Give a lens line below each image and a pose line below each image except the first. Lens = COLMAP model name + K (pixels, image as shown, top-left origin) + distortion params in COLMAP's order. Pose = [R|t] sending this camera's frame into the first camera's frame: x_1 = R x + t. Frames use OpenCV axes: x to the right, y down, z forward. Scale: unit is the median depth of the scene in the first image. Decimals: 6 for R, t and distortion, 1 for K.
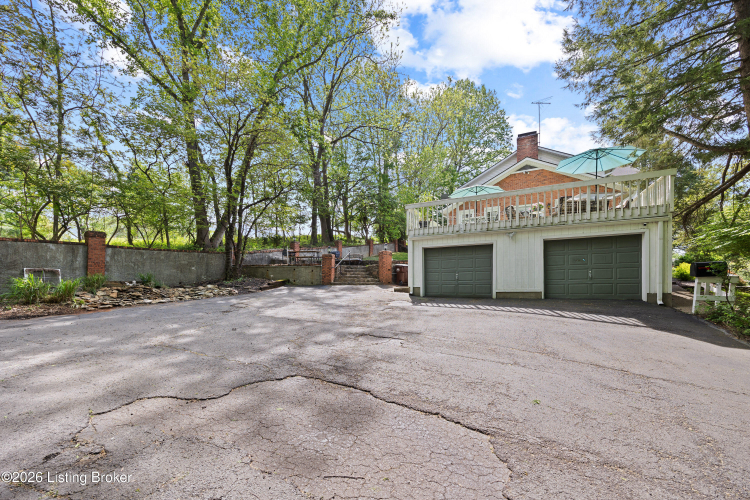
lens RADIAL K [[296.7, 0, 376.0], [0, 296.7, 290.2], [0, 0, 1]] dist [0.000841, 0.000045]
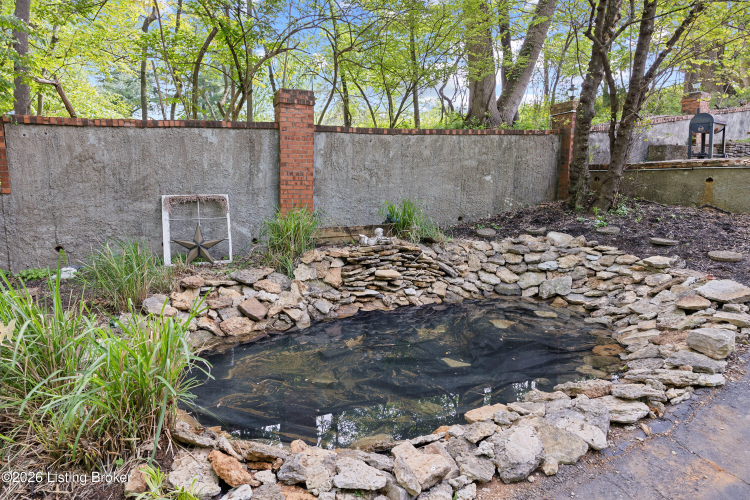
lens RADIAL K [[413.1, 0, 374.1], [0, 413.1, 249.5], [0, 0, 1]] dist [0.000401, 0.000012]
pose [[0.824630, 0.089065, -0.558618, -0.558972], [-0.009976, 0.989663, 0.143063, -0.074547], [0.565585, -0.112401, 0.816994, 0.616949]]
